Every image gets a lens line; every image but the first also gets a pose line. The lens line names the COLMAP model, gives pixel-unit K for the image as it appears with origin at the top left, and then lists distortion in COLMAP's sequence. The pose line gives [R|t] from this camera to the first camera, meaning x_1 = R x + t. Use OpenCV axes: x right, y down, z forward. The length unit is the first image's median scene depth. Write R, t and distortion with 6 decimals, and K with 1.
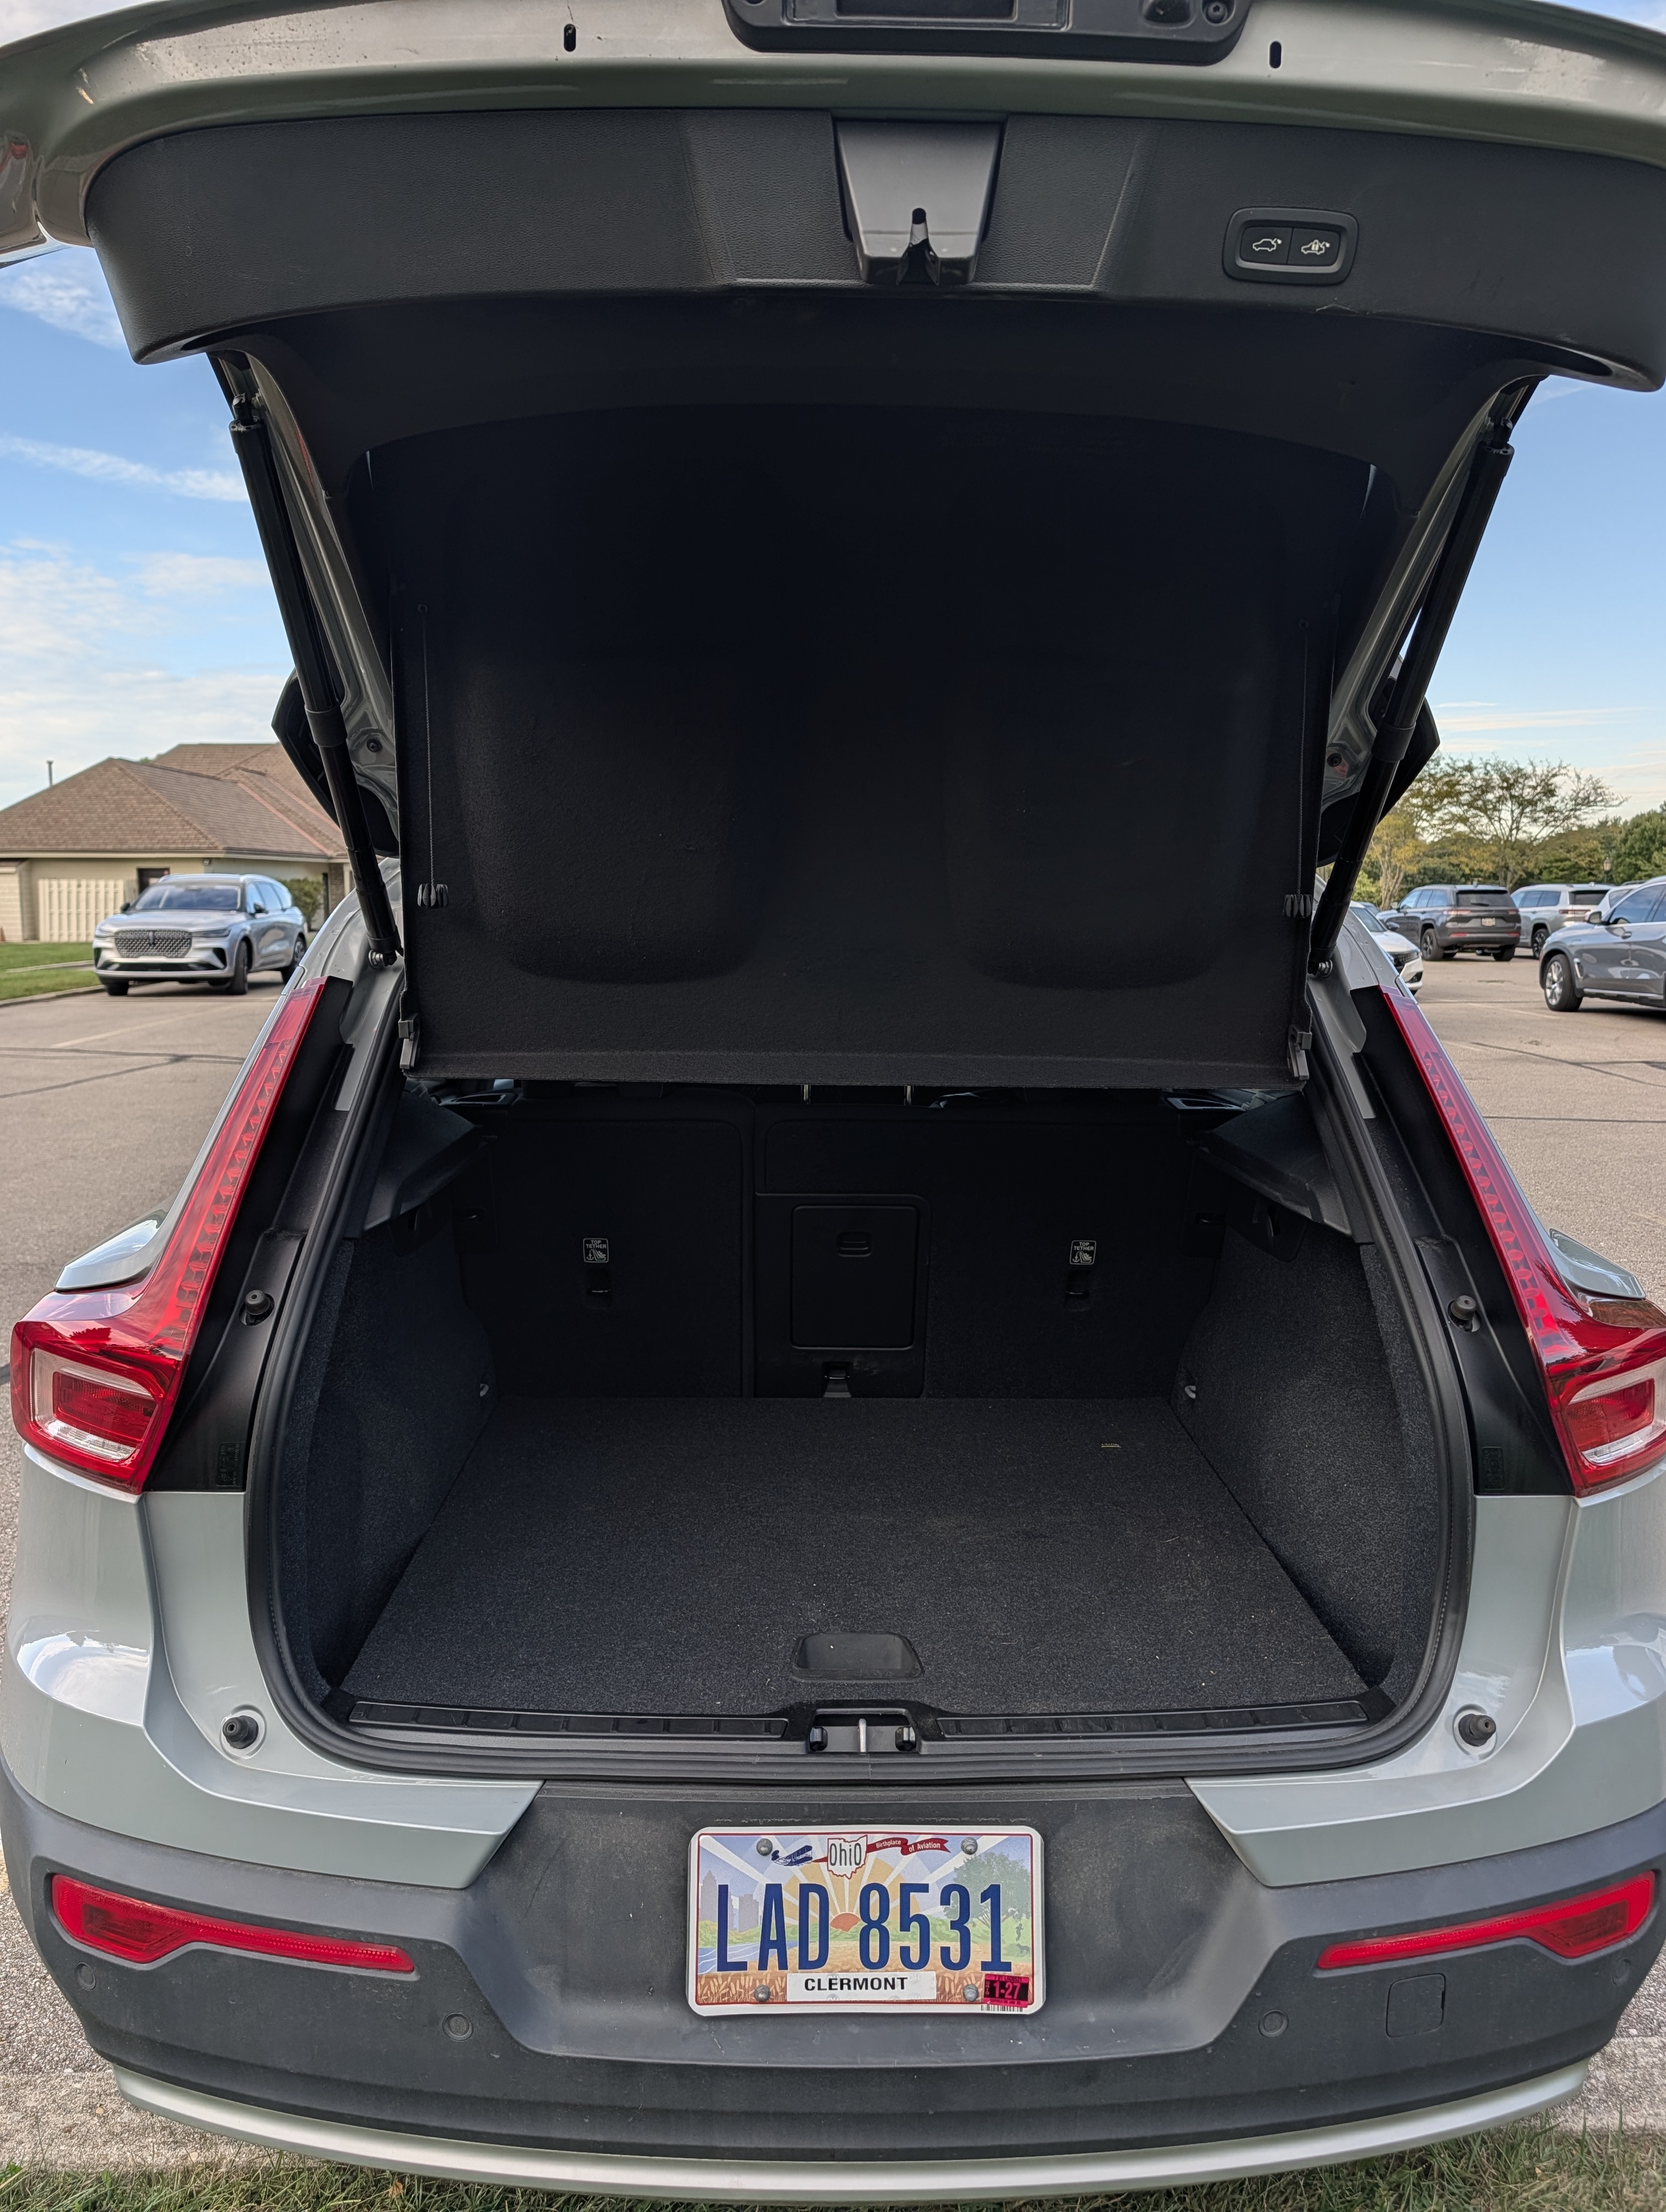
lens RADIAL K [[1536.4, 0, 831.8], [0, 1536.4, 1134.6], [0, 0, 1]] dist [0.006125, 0.002150]
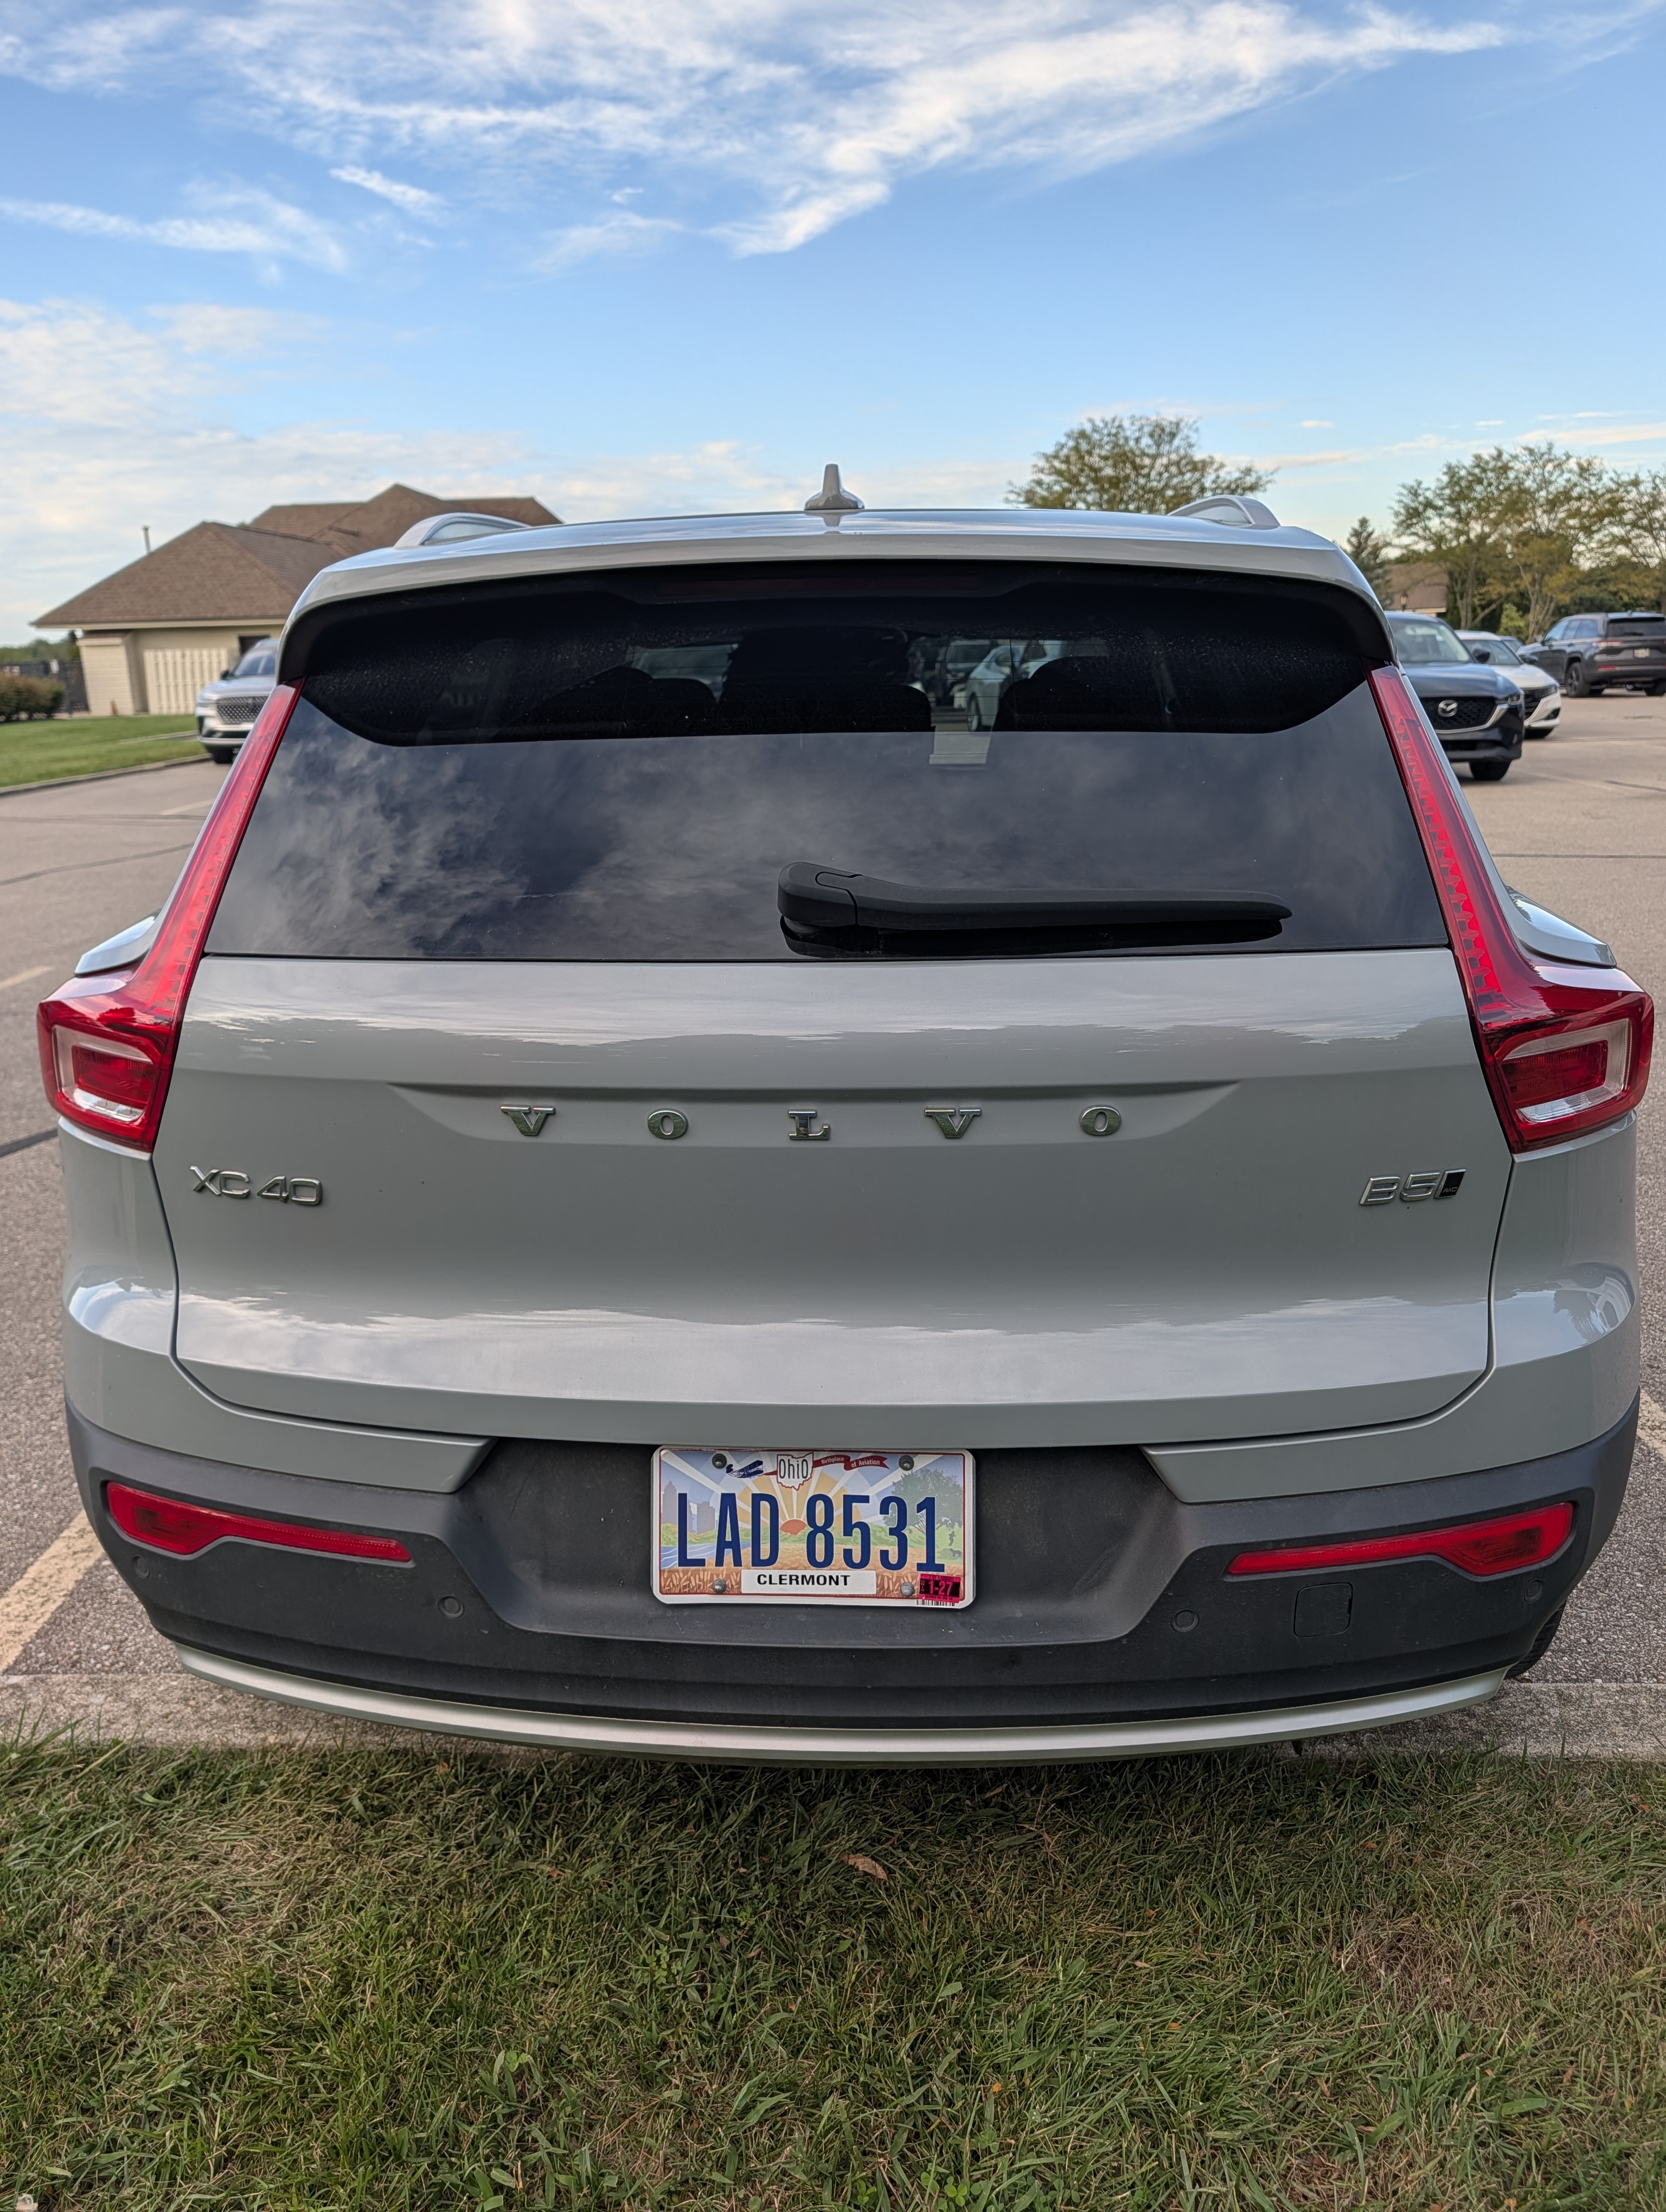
lens RADIAL K [[1536.4, 0, 831.8], [0, 1536.4, 1134.6], [0, 0, 1]] dist [0.006125, 0.002150]
pose [[0.996951, -0.004258, -0.077913, 0.122548], [0.015772, 0.988896, 0.147768, 0.071557], [0.076418, -0.148546, 0.985948, -0.040335]]
